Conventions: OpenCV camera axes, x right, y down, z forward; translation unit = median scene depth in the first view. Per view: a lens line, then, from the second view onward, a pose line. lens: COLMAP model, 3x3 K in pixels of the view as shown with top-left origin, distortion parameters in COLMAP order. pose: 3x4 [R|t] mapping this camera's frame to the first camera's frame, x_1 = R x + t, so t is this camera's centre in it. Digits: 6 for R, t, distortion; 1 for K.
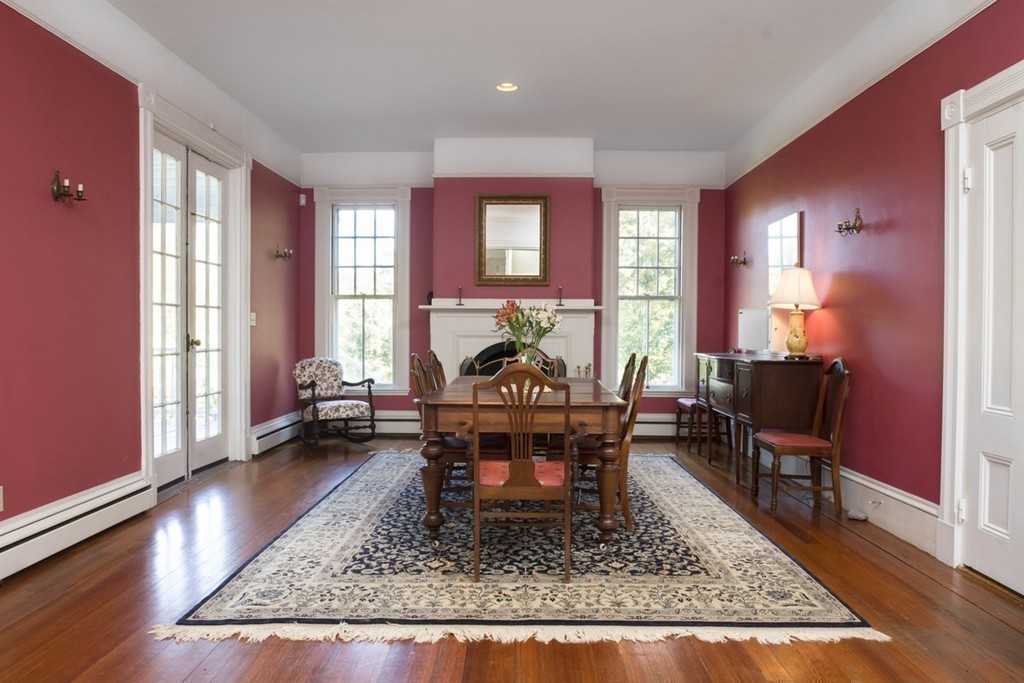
lens RADIAL K [[633.5, 0, 512.0], [0, 633.5, 341.5], [0, 0, 1]] dist [0.019285, -0.000711]
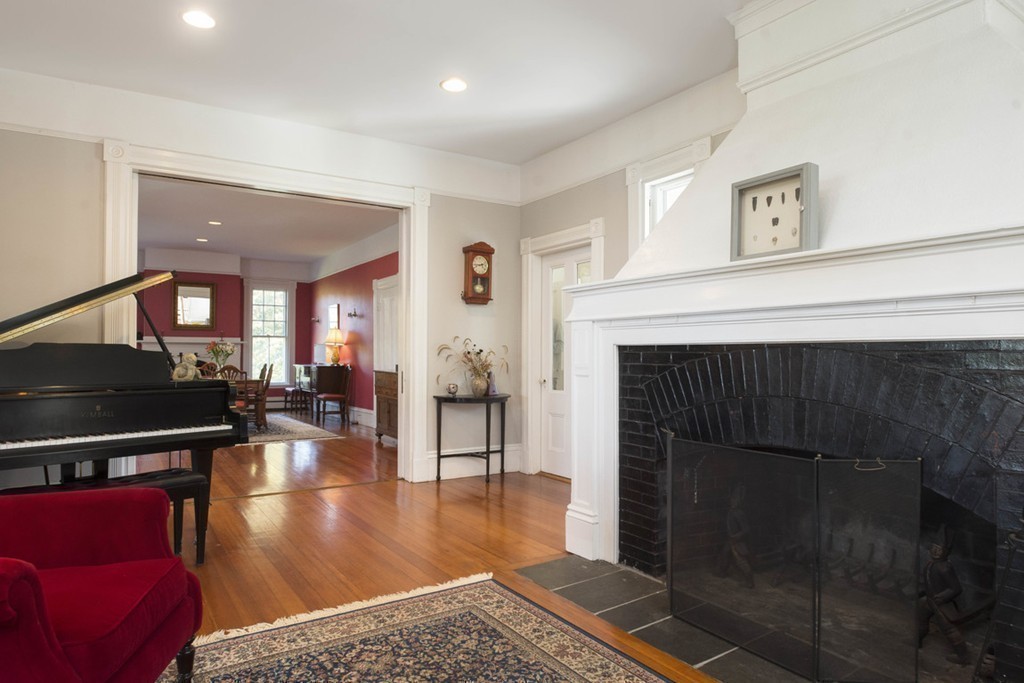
lens RADIAL K [[633.5, 0, 512.0], [0, 633.5, 341.5], [0, 0, 1]] dist [0.019285, -0.000711]
pose [[0.824998, 0.007901, 0.565080, -0.366671], [0.011910, 0.999437, -0.031363, 0.019613], [-0.565010, 0.032605, 0.824440, -1.381808]]
